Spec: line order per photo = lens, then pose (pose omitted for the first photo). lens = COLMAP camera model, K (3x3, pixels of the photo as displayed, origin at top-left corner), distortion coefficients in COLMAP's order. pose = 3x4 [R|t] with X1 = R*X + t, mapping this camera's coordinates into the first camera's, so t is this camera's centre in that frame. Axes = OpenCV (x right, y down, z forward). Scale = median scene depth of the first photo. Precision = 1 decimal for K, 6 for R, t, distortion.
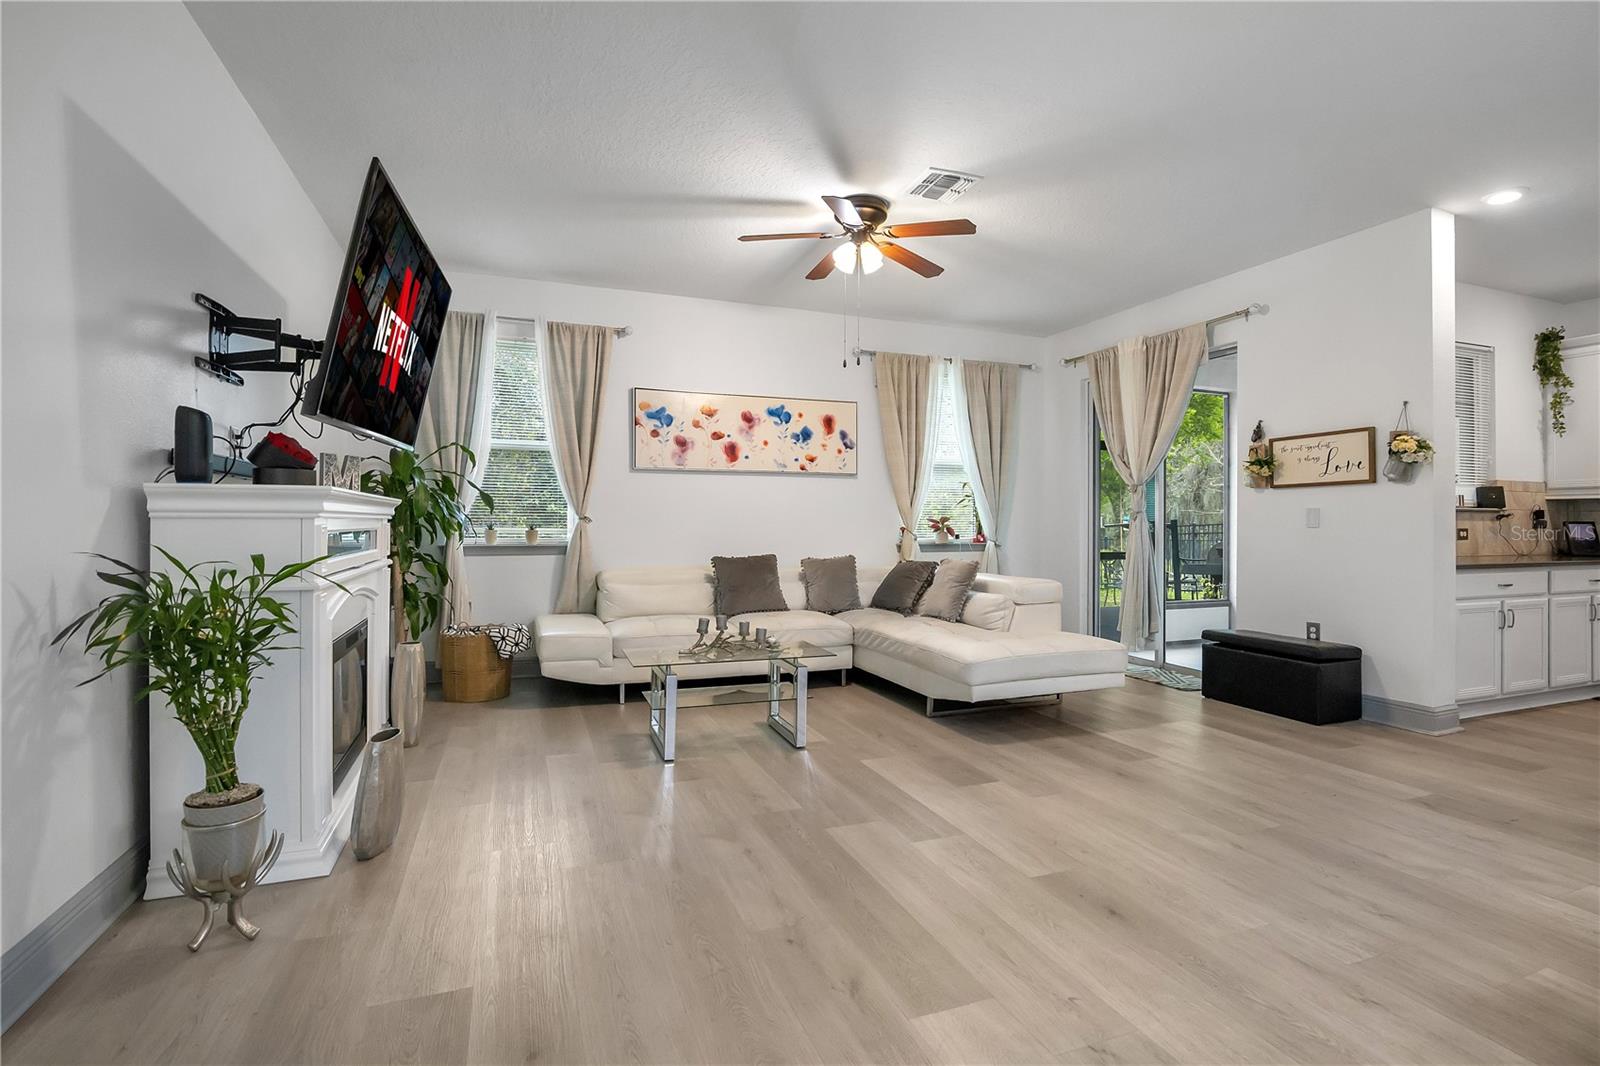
lens RADIAL K [[741.0, 0, 790.8], [0, 741.0, 516.3], [0, 0, 1]] dist [-0.025130, 0.002525]
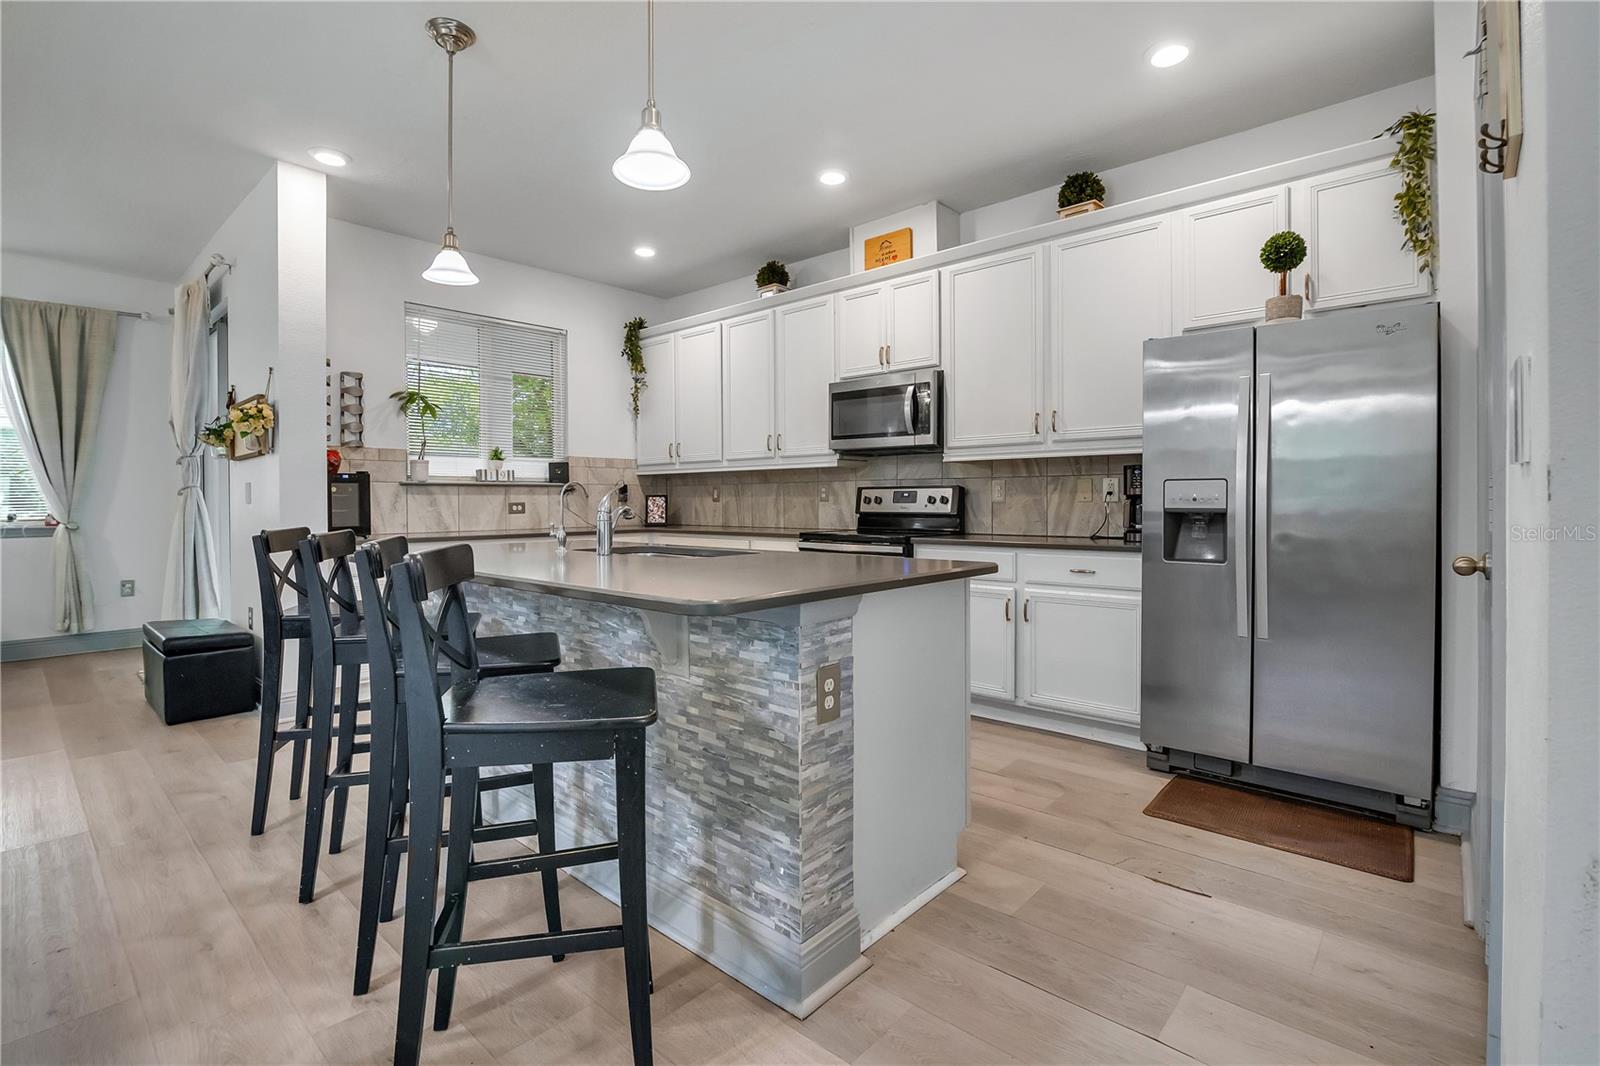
lens RADIAL K [[743.3, 0, 805.0], [0, 743.3, 503.3], [0, 0, 1]] dist [-0.017813, 0.001364]
pose [[0.884671, -0.012401, 0.466052, 0.746181], [0.005786, 0.999861, 0.015622, 0.003379], [-0.466181, -0.011124, 0.884620, -0.115029]]
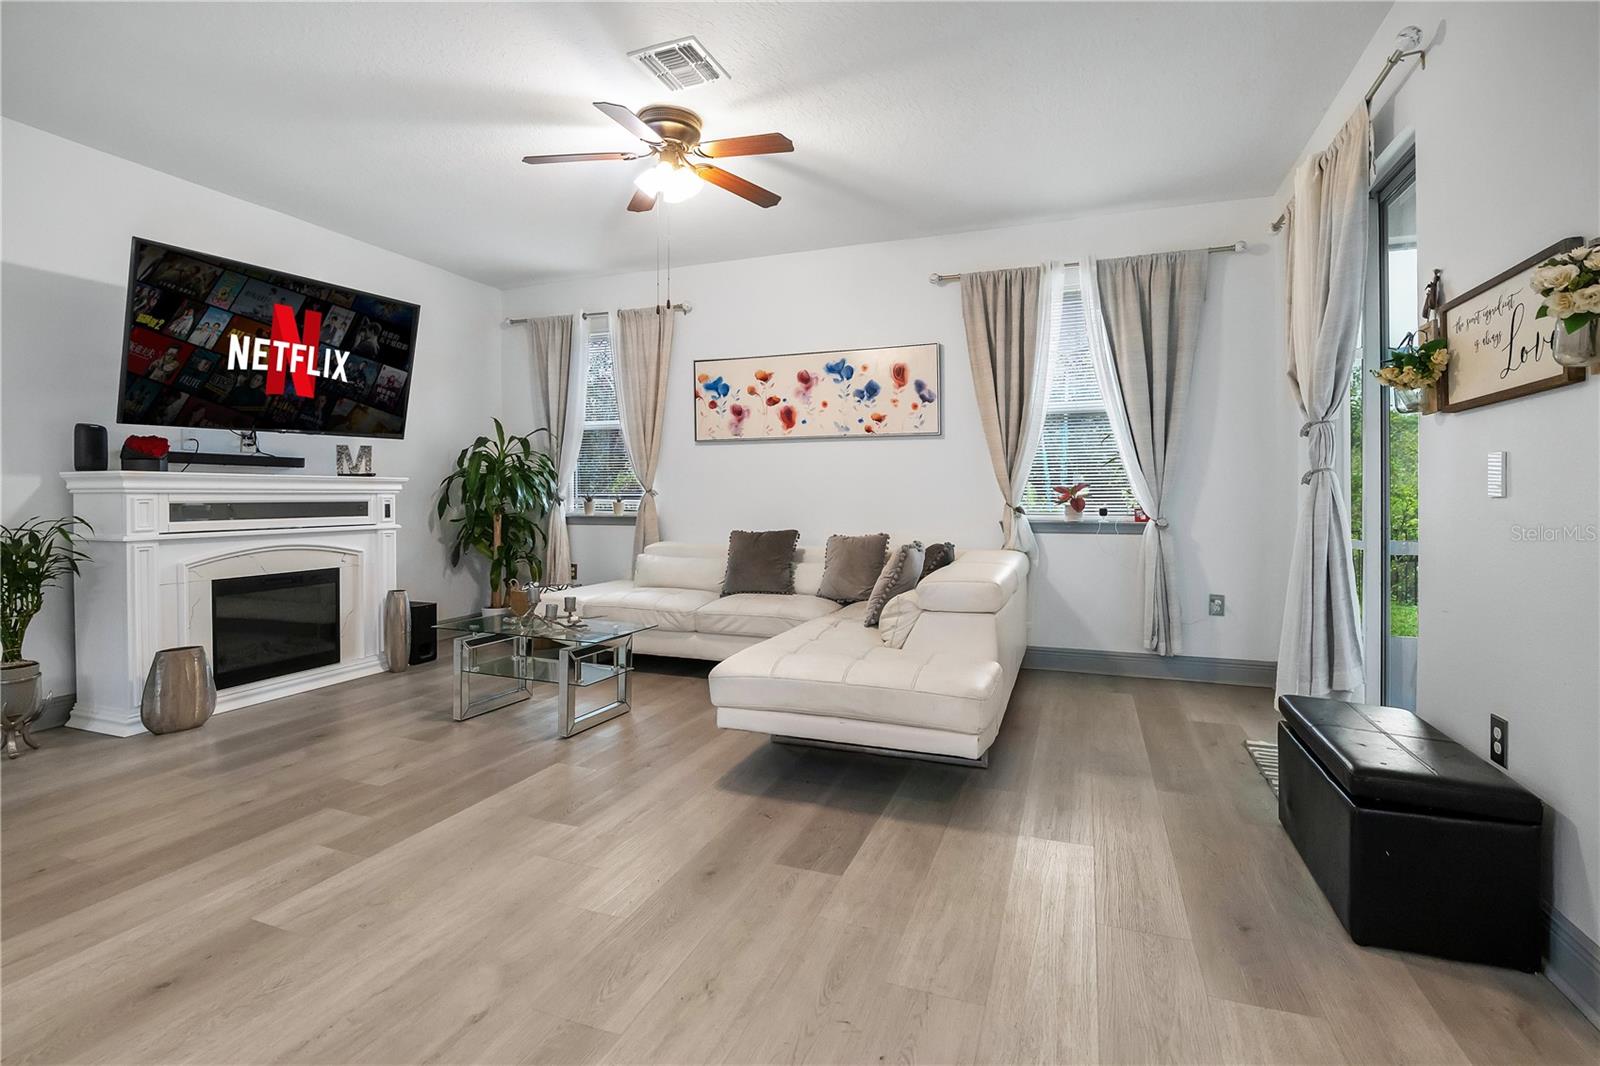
lens RADIAL K [[741.0, 0, 800.9], [0, 741.0, 502.3], [0, 0, 1]] dist [-0.025130, 0.002525]
pose [[0.754192, 0.000719, -0.656653, 0.566706], [0.010172, 0.999867, 0.012779, 0.006930], [0.656575, -0.016317, 0.754084, 0.338475]]
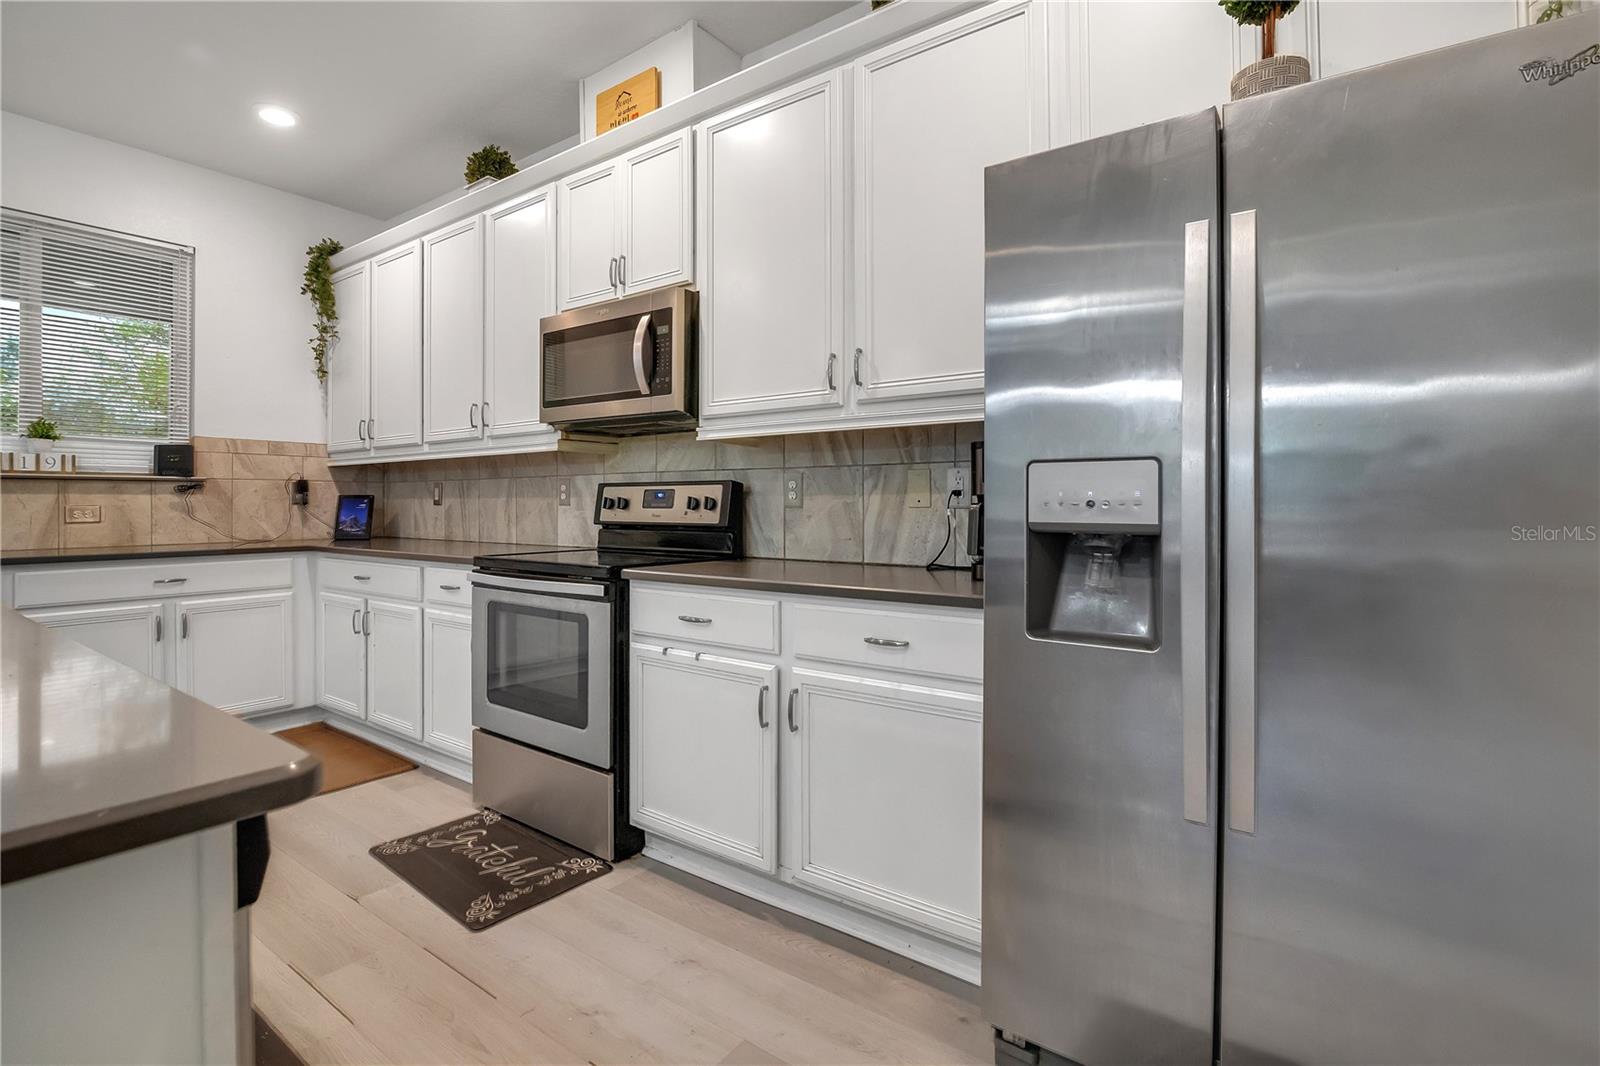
lens RADIAL K [[743.3, 0, 804.4], [0, 743.3, 494.3], [0, 0, 1]] dist [-0.017813, 0.001364]
pose [[0.830067, -0.001163, 0.557662, 1.029384], [0.001844, 0.999998, -0.000659, 0.007339], [-0.557661, 0.001575, 0.830068, 0.075798]]
